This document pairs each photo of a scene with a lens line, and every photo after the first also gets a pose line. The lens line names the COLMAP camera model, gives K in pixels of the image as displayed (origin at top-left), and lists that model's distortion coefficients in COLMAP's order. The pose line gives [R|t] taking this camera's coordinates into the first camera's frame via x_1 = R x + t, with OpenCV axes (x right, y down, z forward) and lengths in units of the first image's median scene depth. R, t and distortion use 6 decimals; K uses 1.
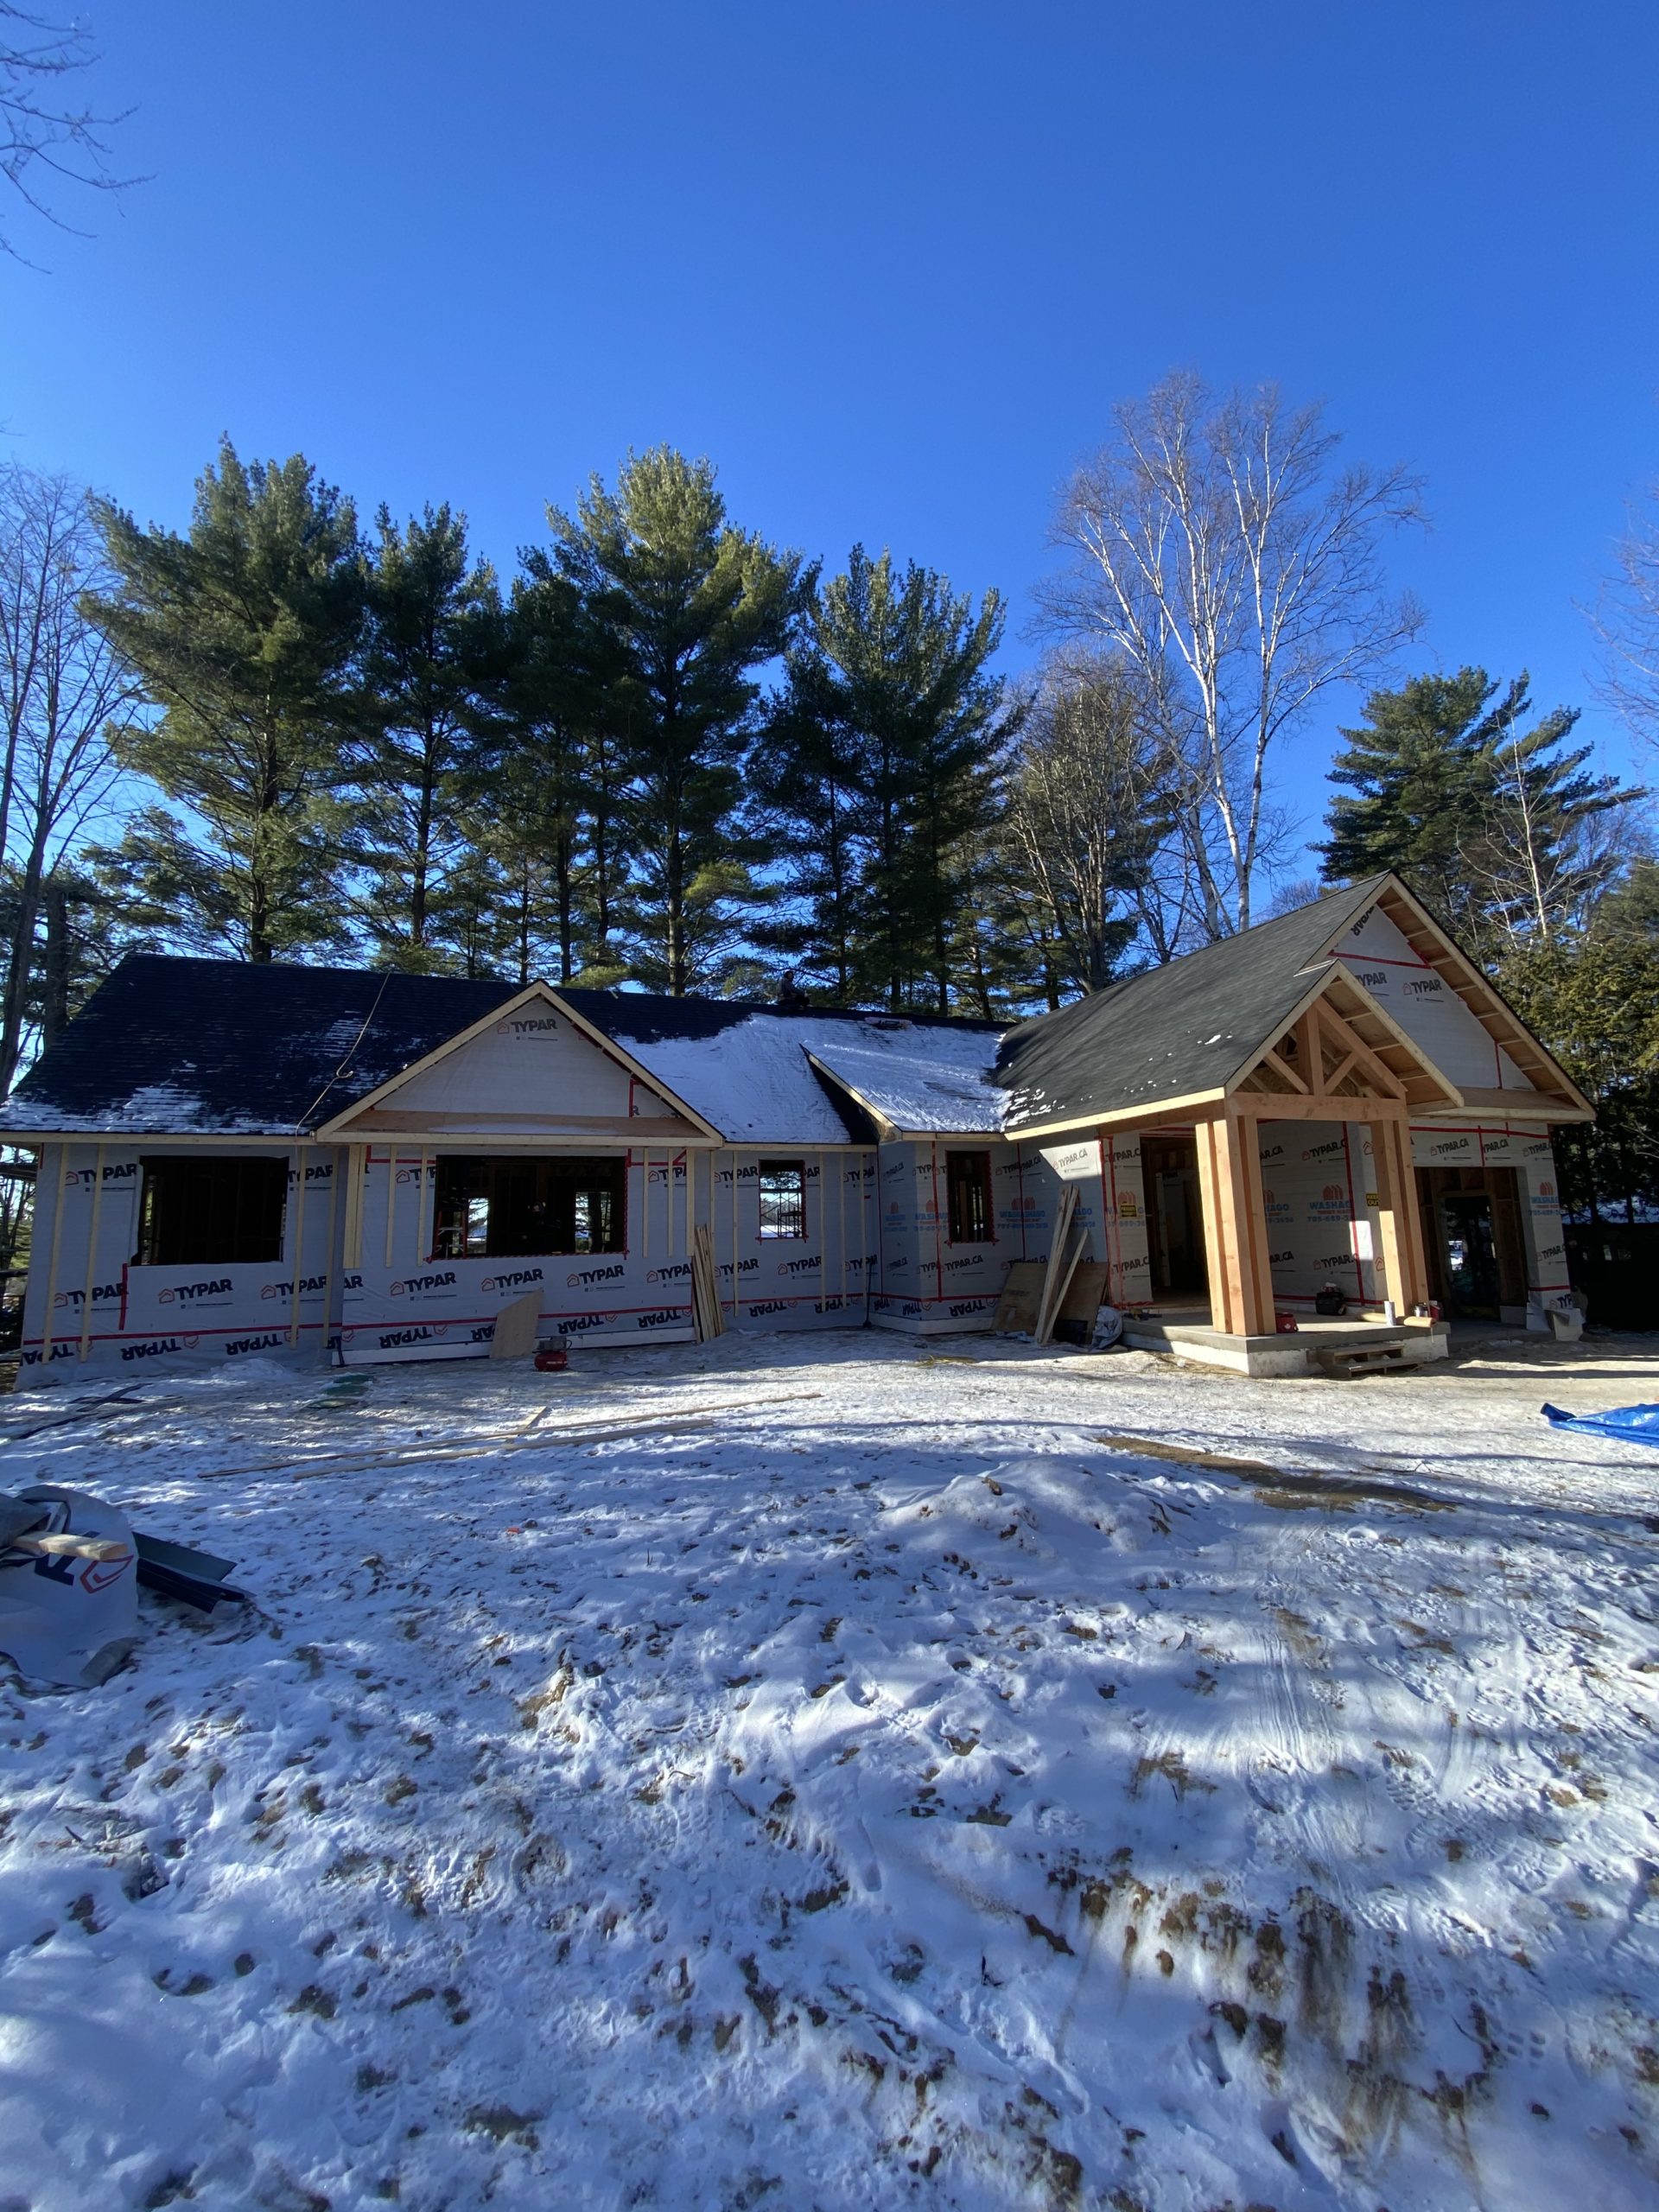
lens RADIAL K [[896.9, 0, 818.7], [0, 896.9, 1109.4], [0, 0, 1]] dist [-0.003836, -0.000302]
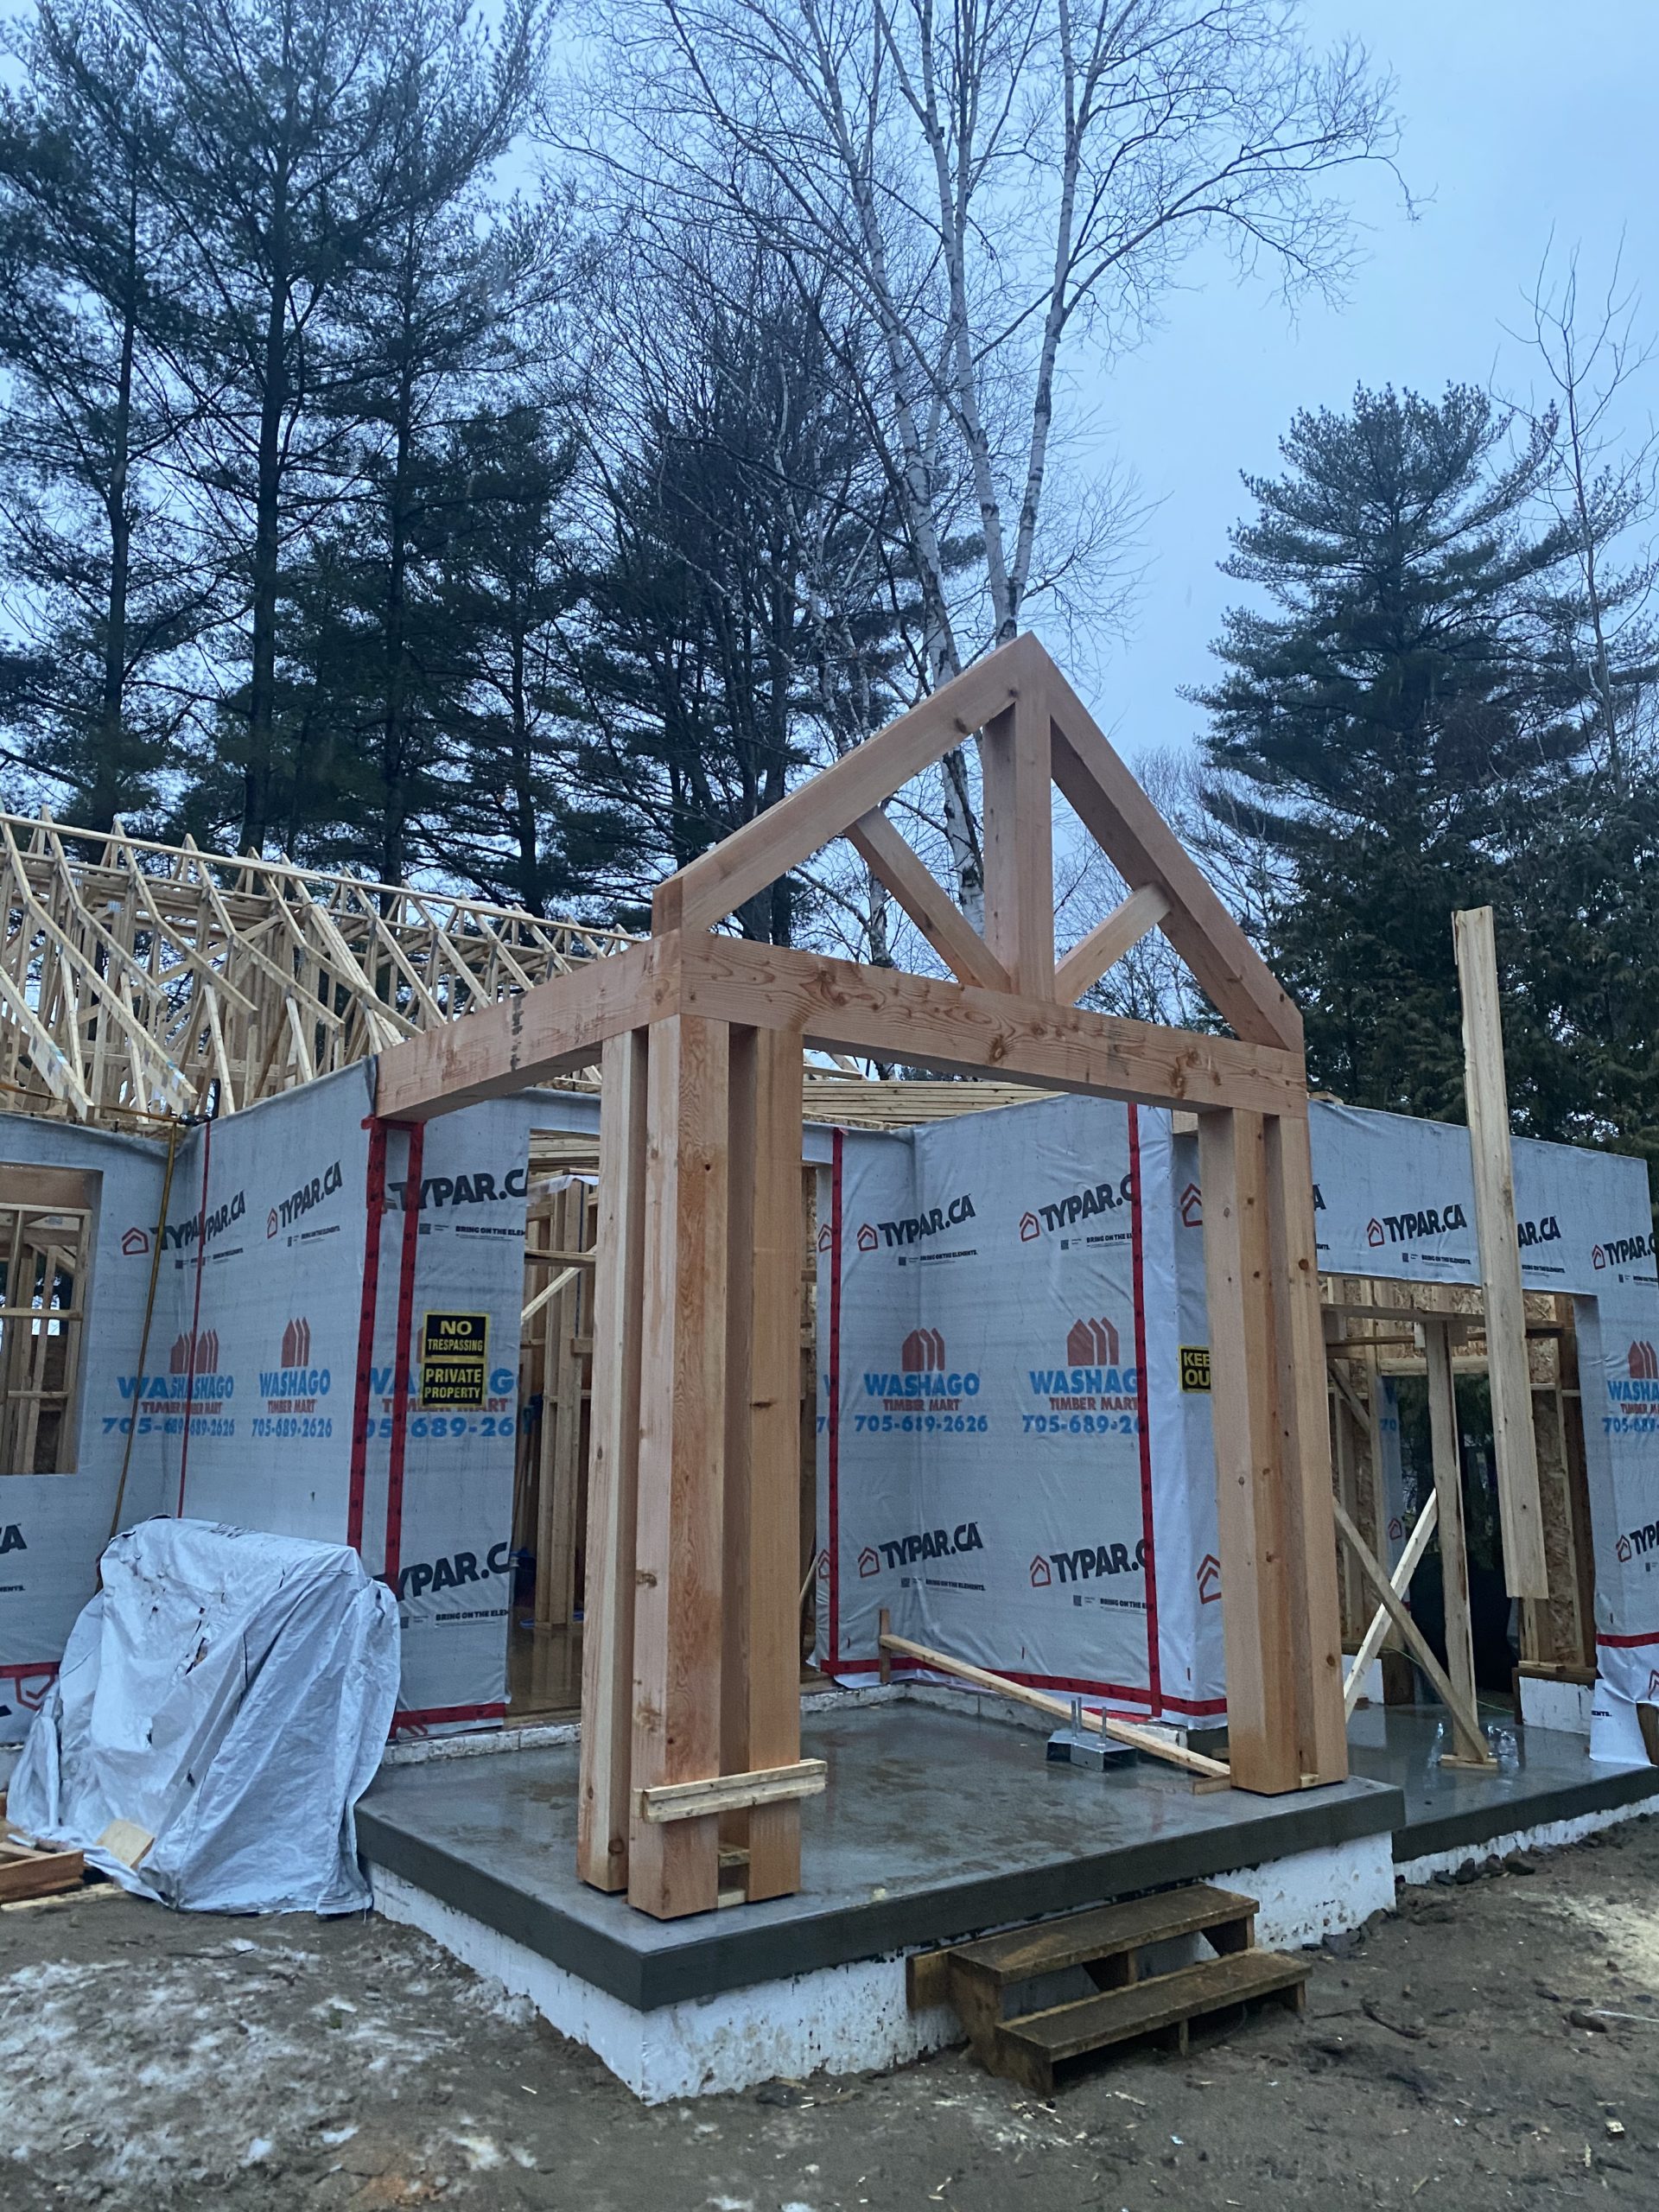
lens RADIAL K [[1614.9, 0, 805.5], [0, 1614.9, 1084.8], [0, 0, 1]] dist [-0.004705, 0.001873]
pose [[0.965227, 0.071706, 0.251385, 0.153645], [-0.053837, 0.995556, -0.077261, 0.024381], [-0.255808, 0.061041, 0.964799, 0.220303]]
